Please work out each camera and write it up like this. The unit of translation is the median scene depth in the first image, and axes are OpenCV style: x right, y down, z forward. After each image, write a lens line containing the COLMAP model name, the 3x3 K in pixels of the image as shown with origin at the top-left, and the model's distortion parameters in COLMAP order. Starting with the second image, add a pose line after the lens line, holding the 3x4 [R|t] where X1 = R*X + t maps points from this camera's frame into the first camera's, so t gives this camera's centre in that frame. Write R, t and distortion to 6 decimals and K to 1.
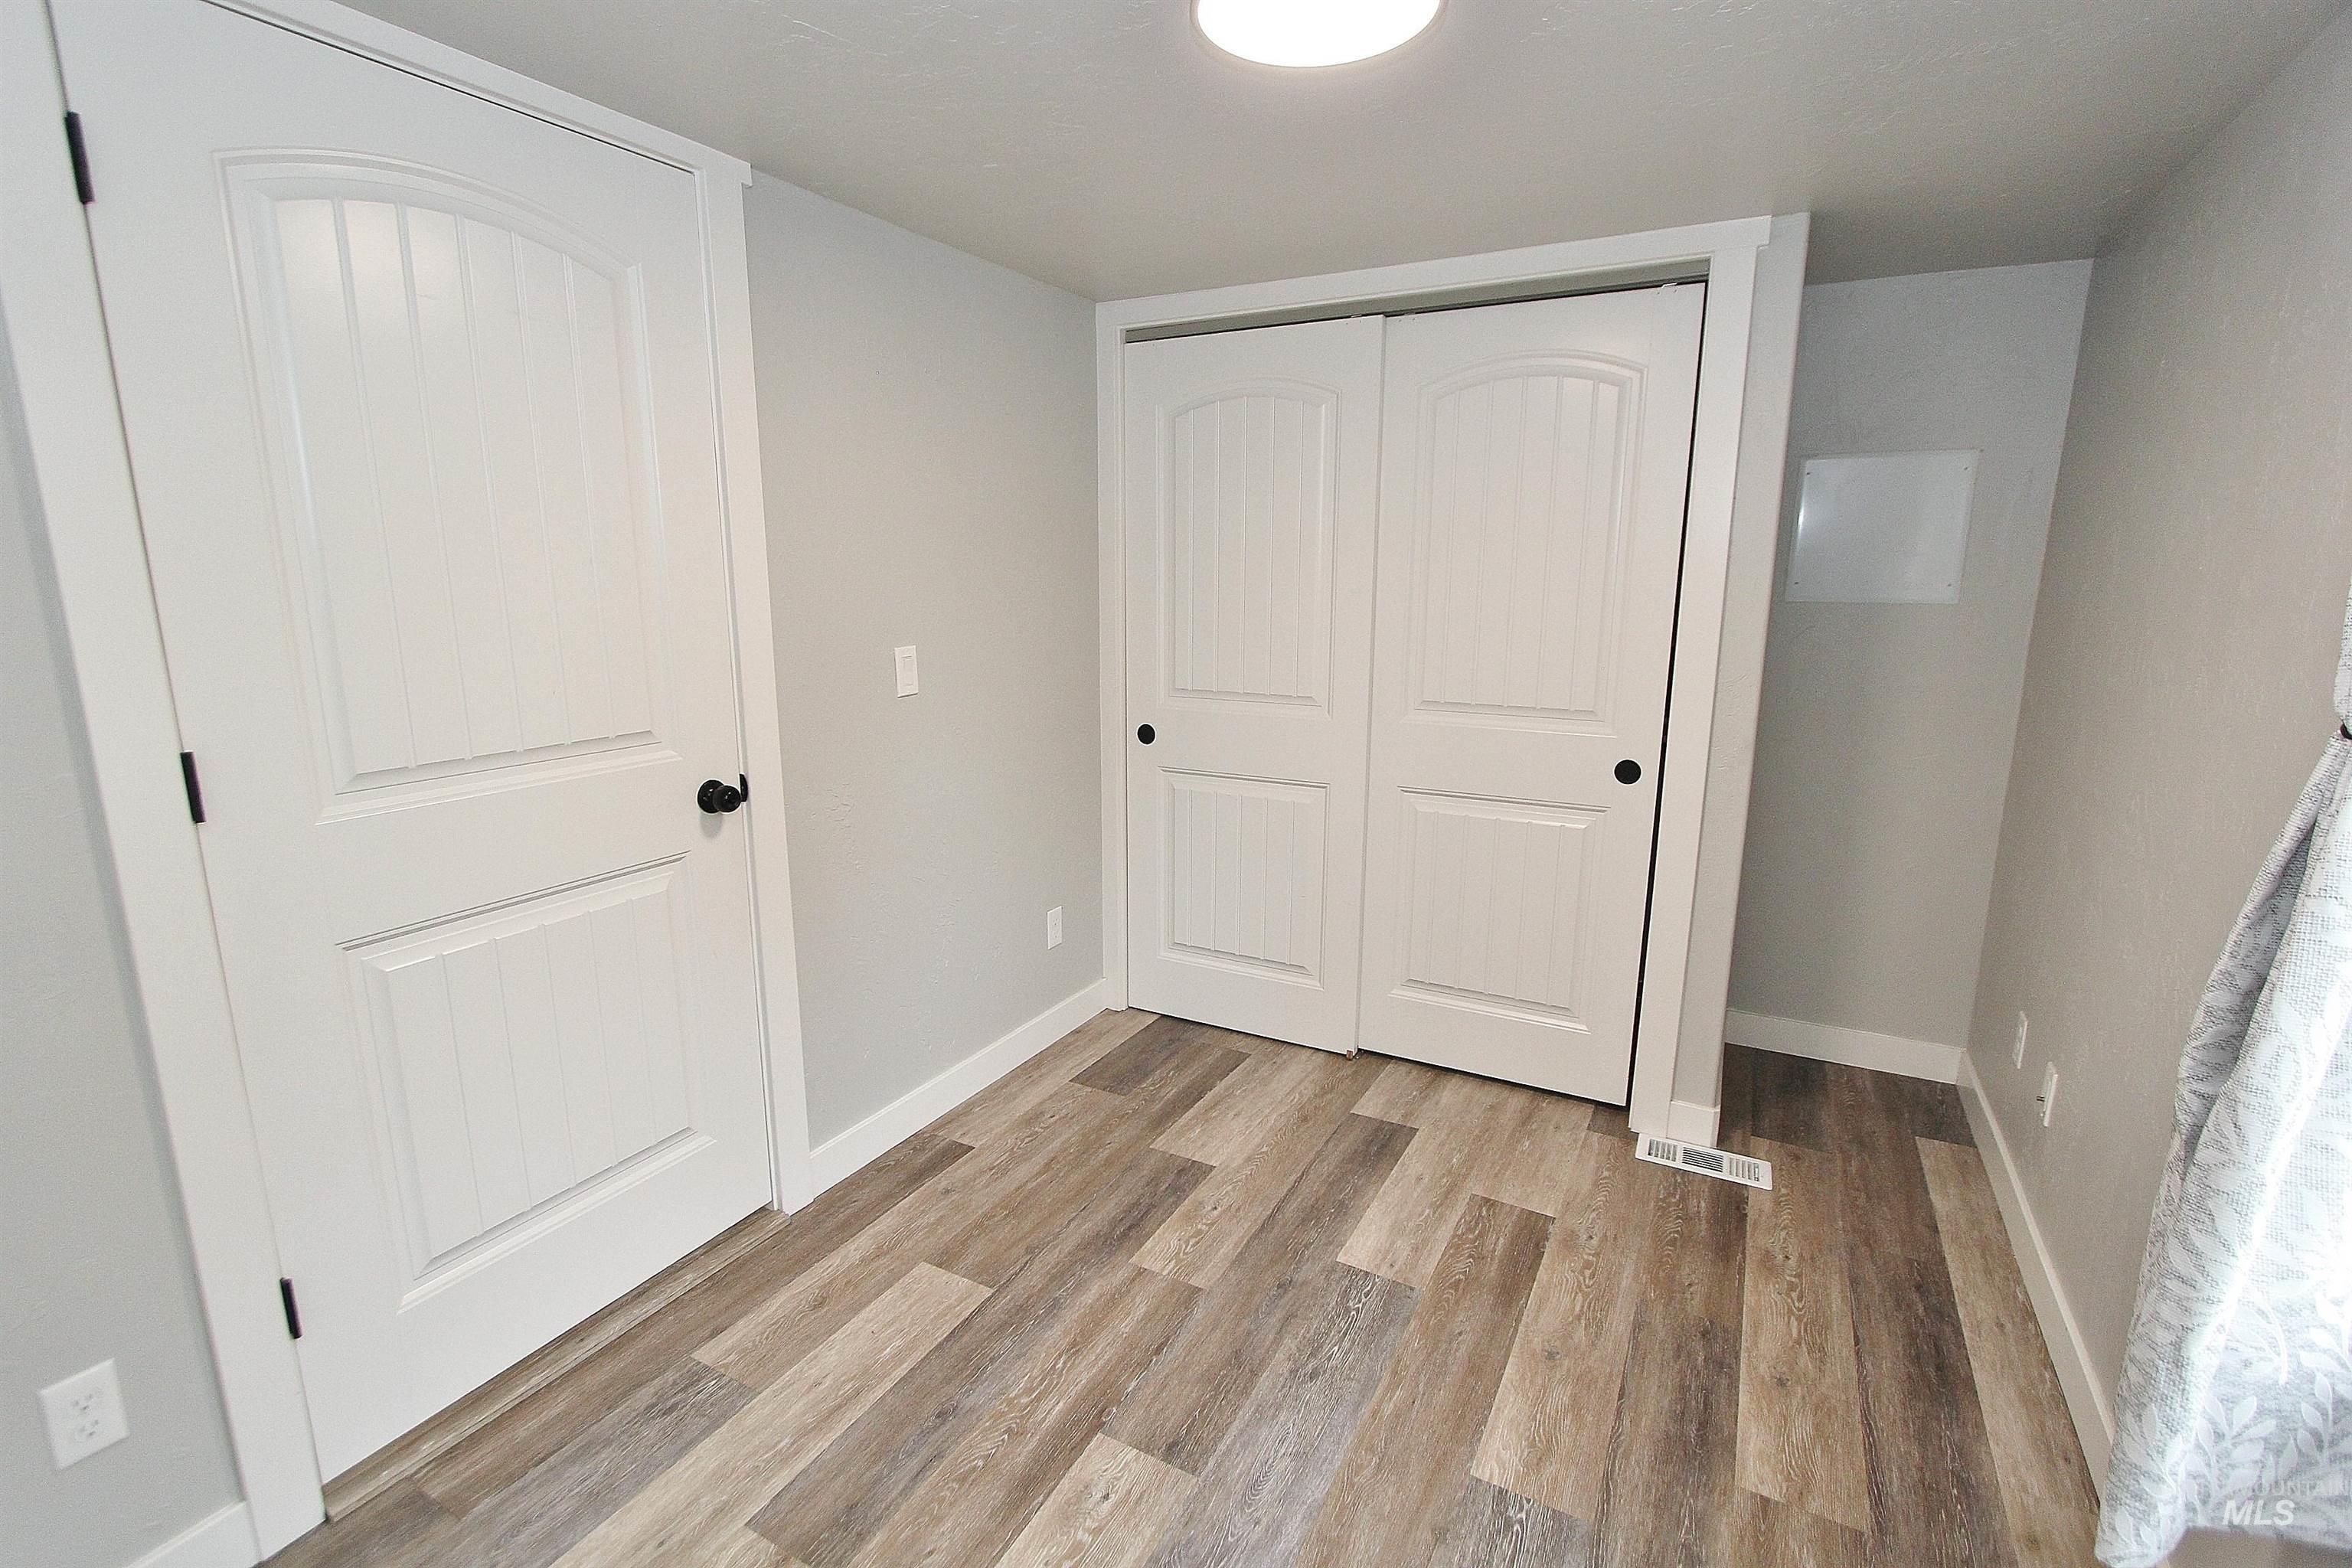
lens RADIAL K [[1094.8, 0, 1153.6], [0, 1094.8, 785.0], [0, 0, 1]] dist [-0.012914, -0.000832]
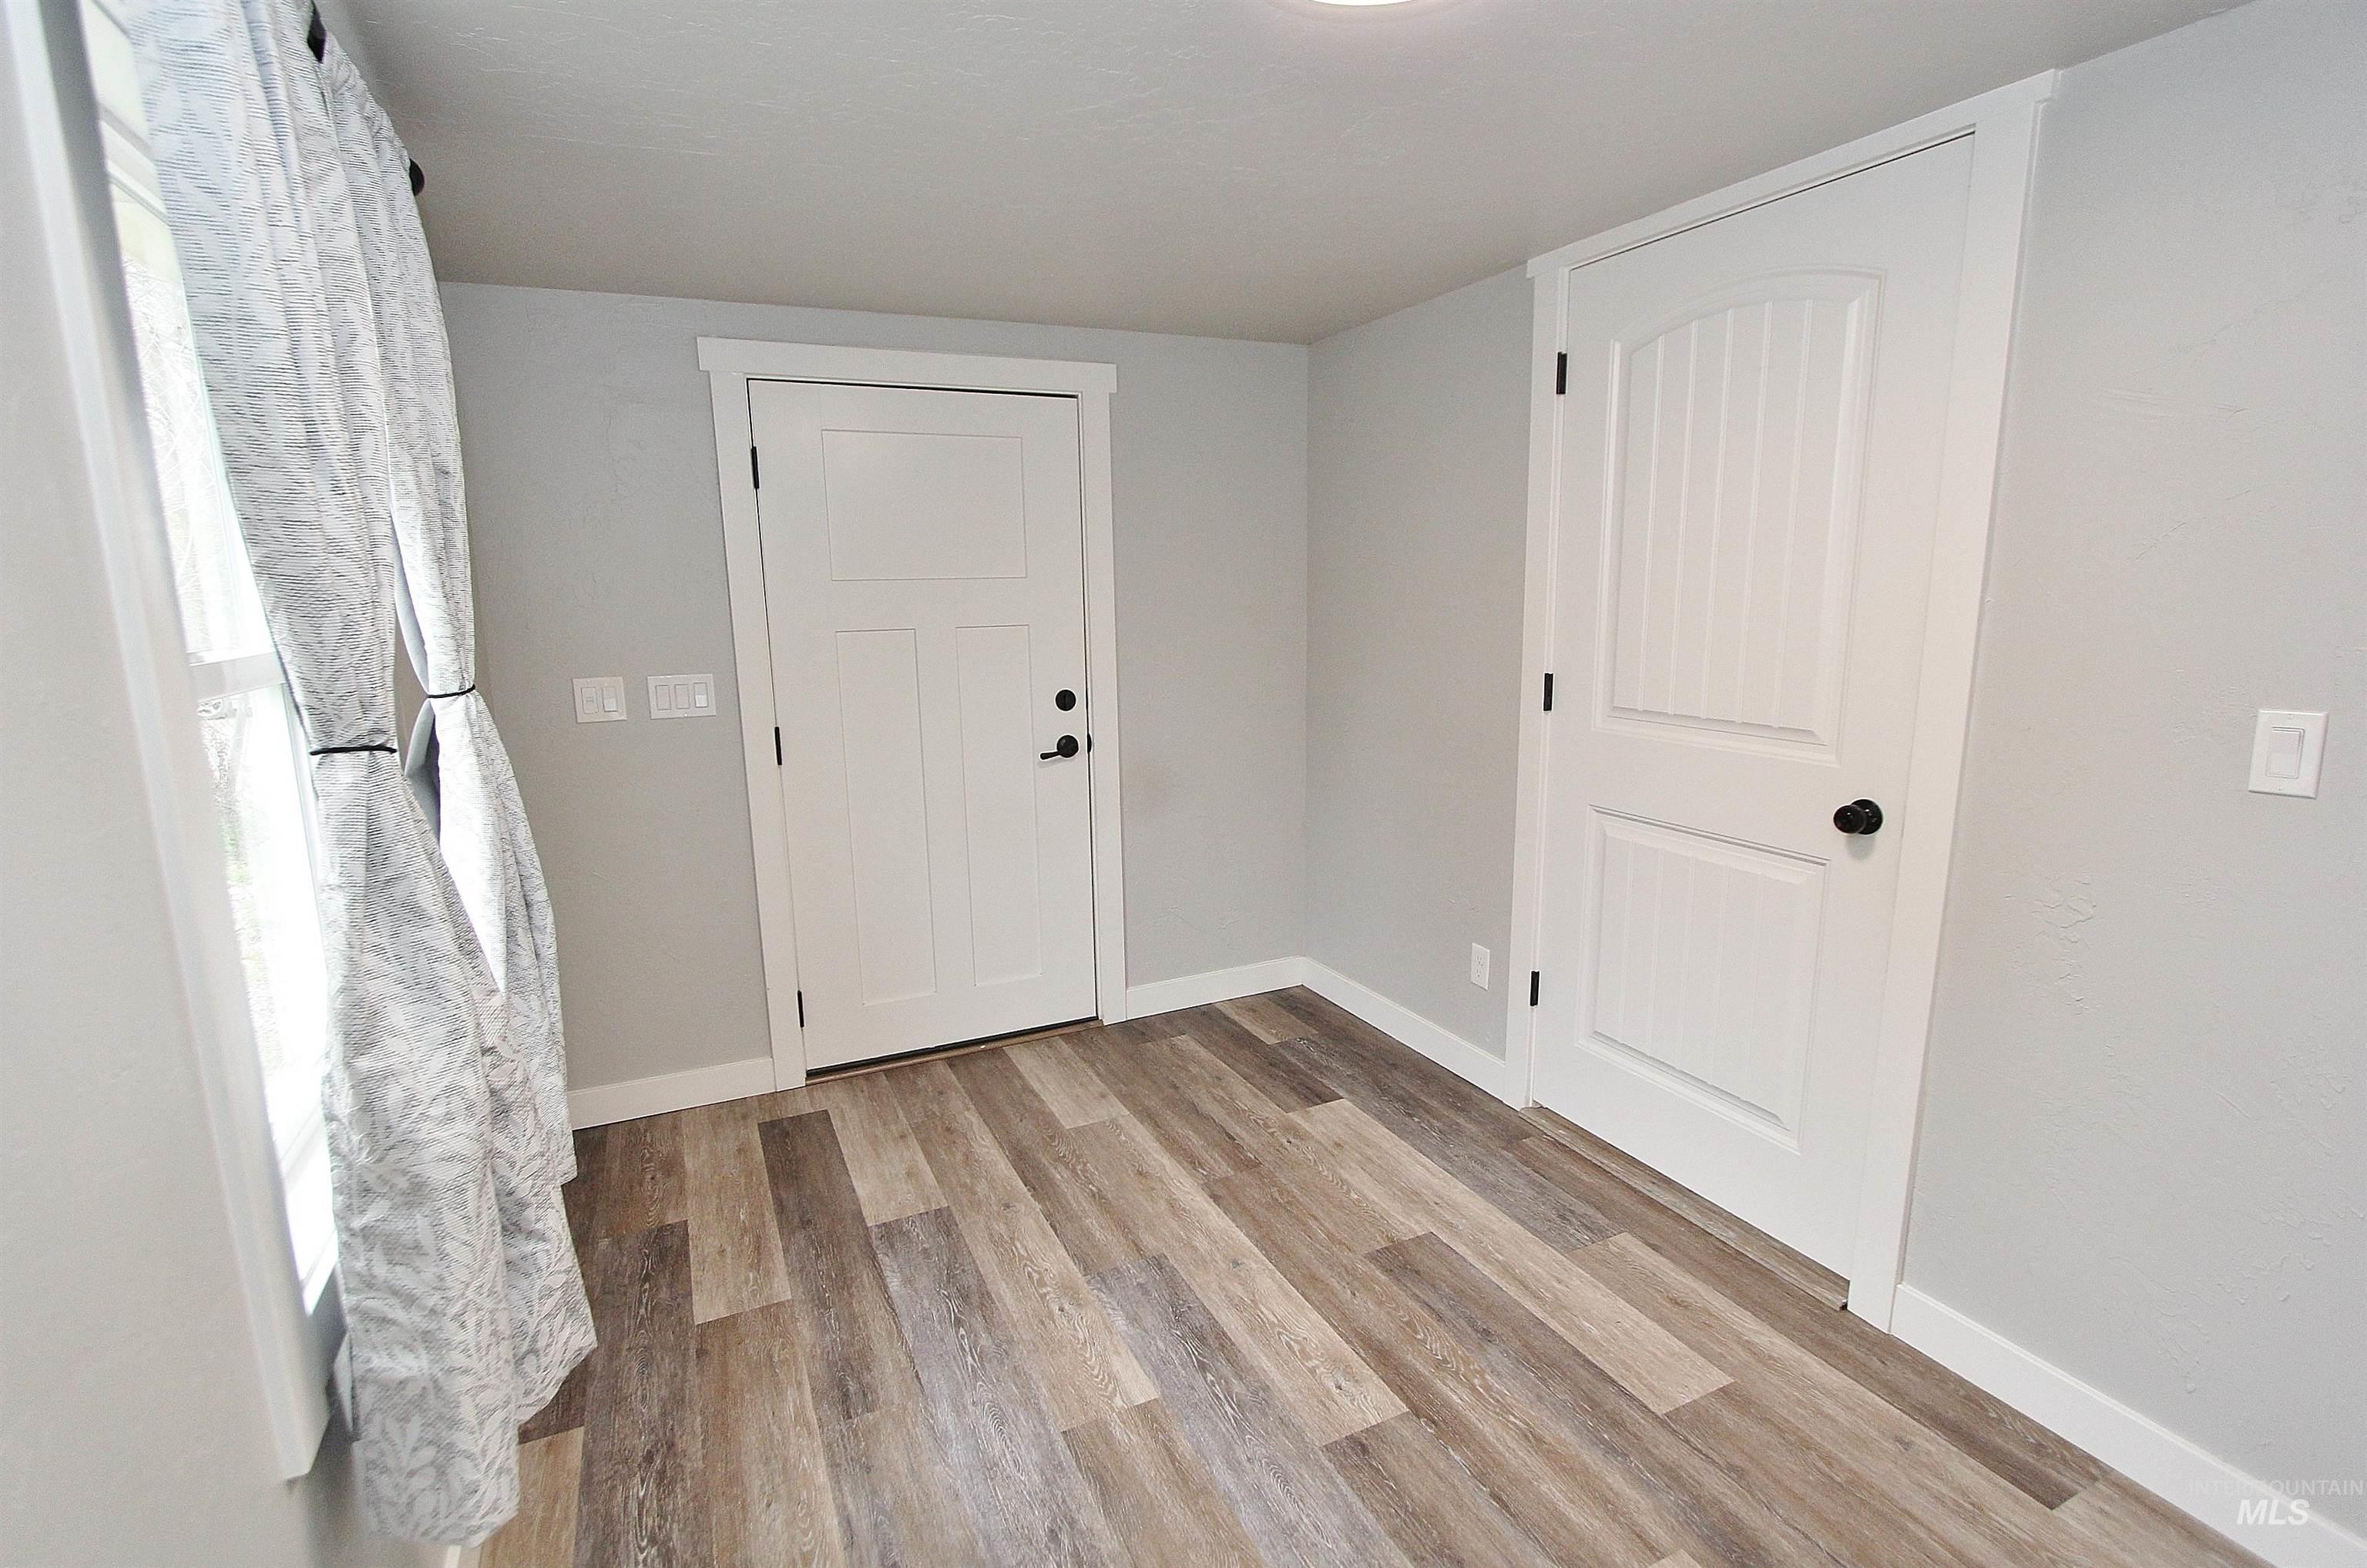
lens RADIAL K [[1101.8, 0, 1167.7], [0, 1101.8, 785.7], [0, 0, 1]] dist [-0.012914, -0.000832]
pose [[-0.588954, 0.156809, -0.792808, 0.754261], [-0.145138, 0.944524, 0.294635, -0.223722], [0.795027, 0.288593, -0.533522, 1.103898]]
